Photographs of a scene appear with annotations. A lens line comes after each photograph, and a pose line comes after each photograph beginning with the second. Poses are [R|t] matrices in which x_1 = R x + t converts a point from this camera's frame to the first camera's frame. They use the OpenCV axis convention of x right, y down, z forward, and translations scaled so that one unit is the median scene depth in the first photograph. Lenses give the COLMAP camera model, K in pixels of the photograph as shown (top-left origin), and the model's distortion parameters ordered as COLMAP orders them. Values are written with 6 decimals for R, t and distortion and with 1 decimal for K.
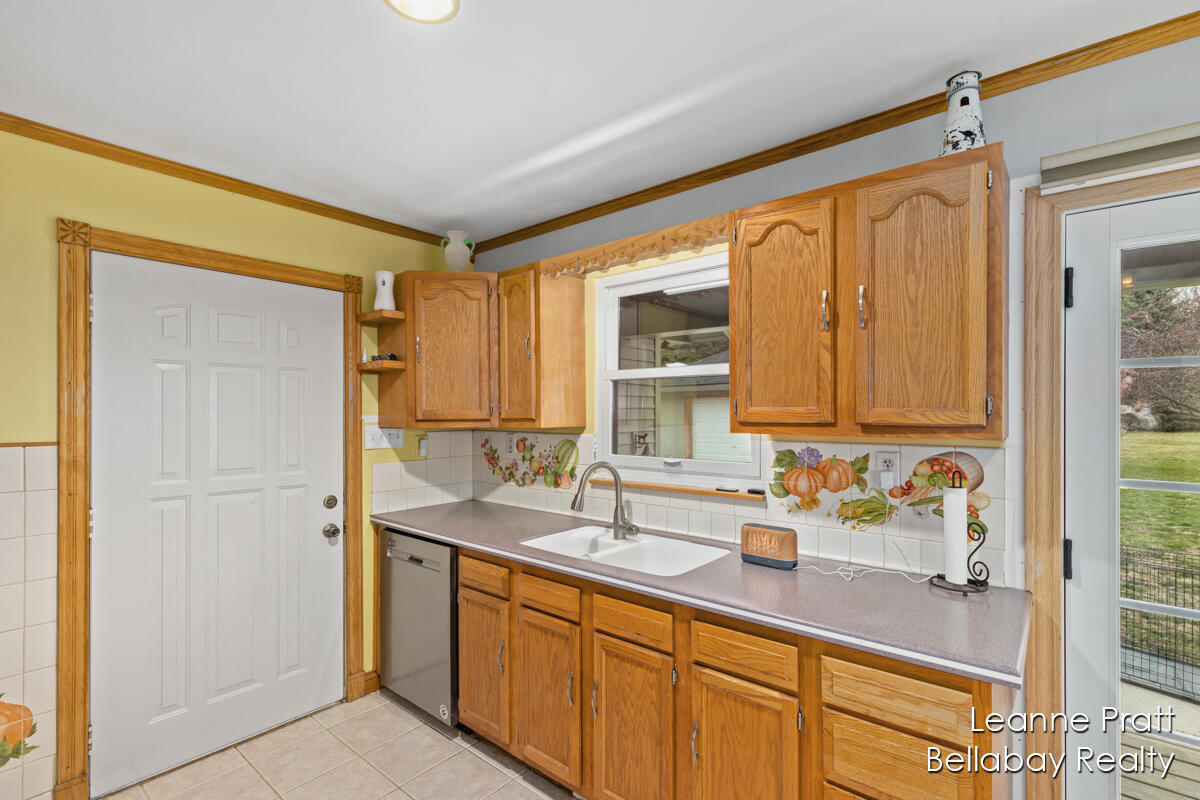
lens RADIAL K [[543.3, 0, 610.0], [0, 543.3, 413.9], [0, 0, 1]] dist [0.007509, 0.000206]
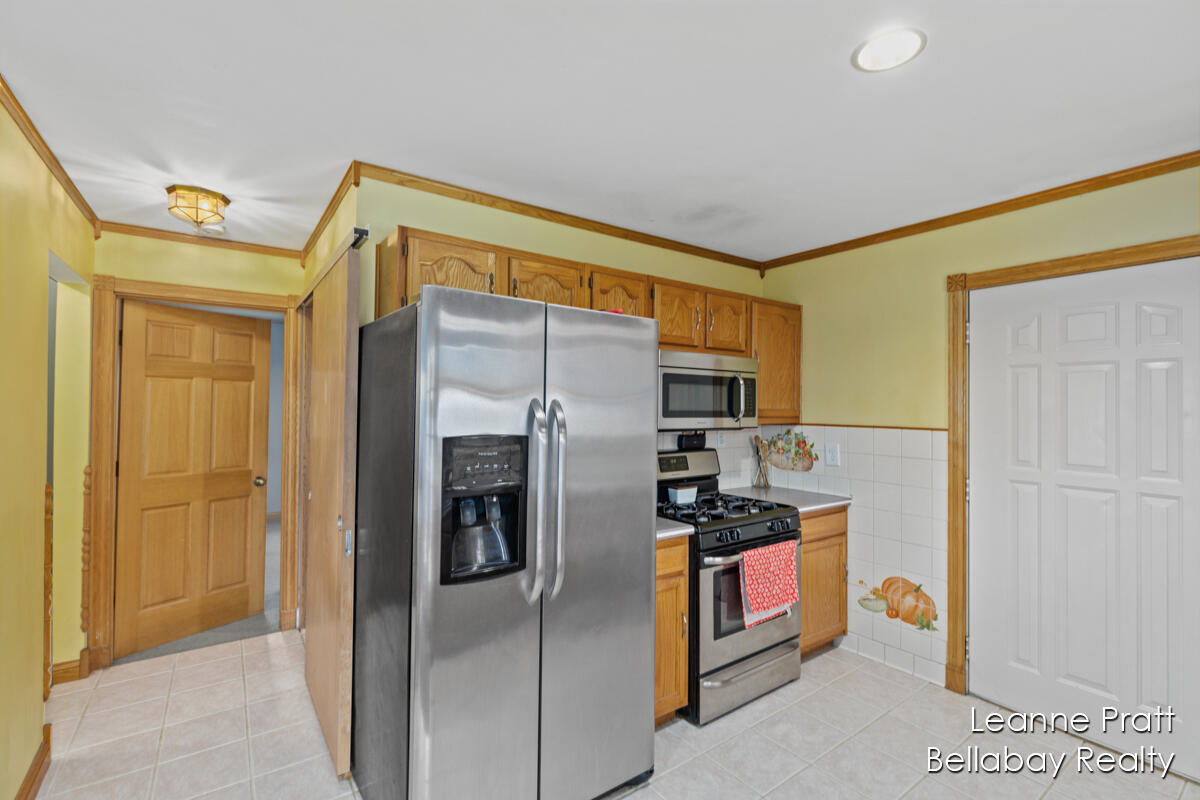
lens RADIAL K [[537.8, 0, 619.9], [0, 537.8, 396.0], [0, 0, 1]] dist [0.001848, -0.000205]
pose [[-0.234428, -0.017917, -0.971968, 0.557878], [-0.008684, 0.999829, -0.016336, -0.004666], [0.972095, 0.004611, -0.234544, 0.452420]]
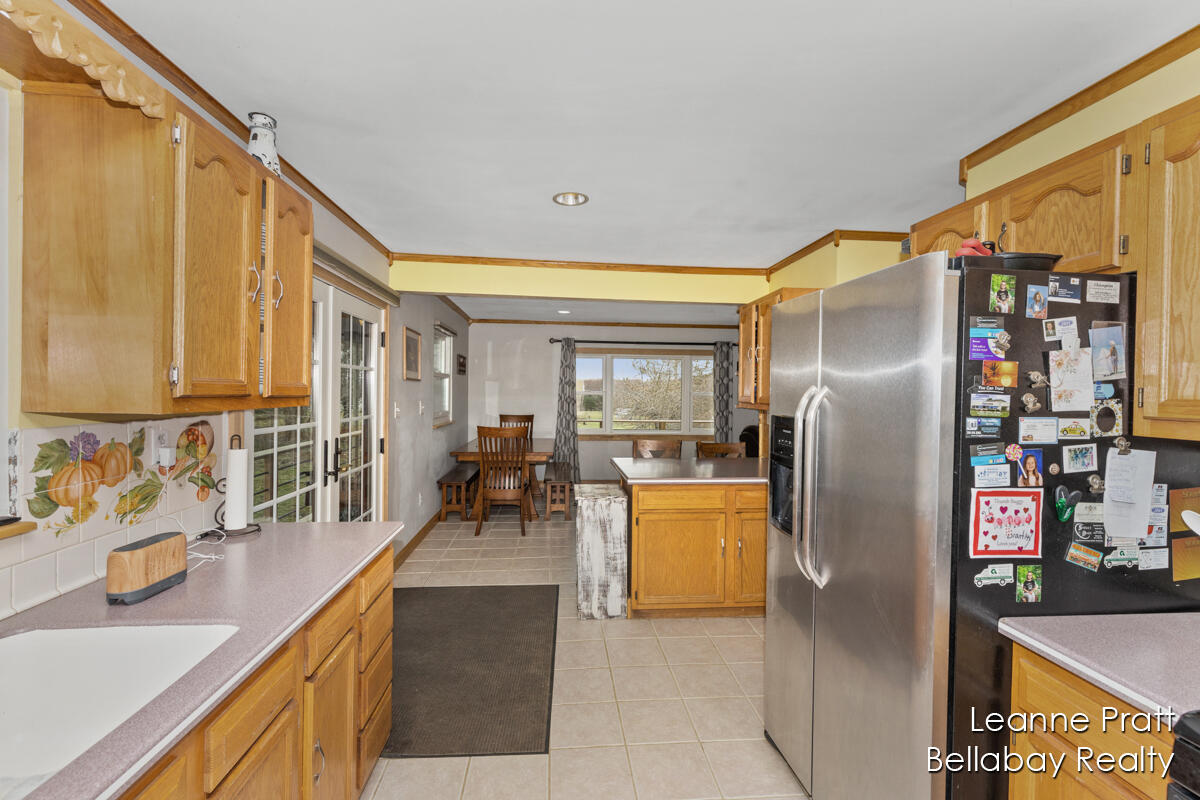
lens RADIAL K [[534.1, 0, 610.0], [0, 534.1, 399.5], [0, 0, 1]] dist [0.002654, -0.000246]
pose [[-0.712477, -0.019736, 0.701418, -0.584308], [-0.011908, 0.999801, 0.016036, -0.000539], [-0.701595, 0.003073, -0.712569, 0.972318]]
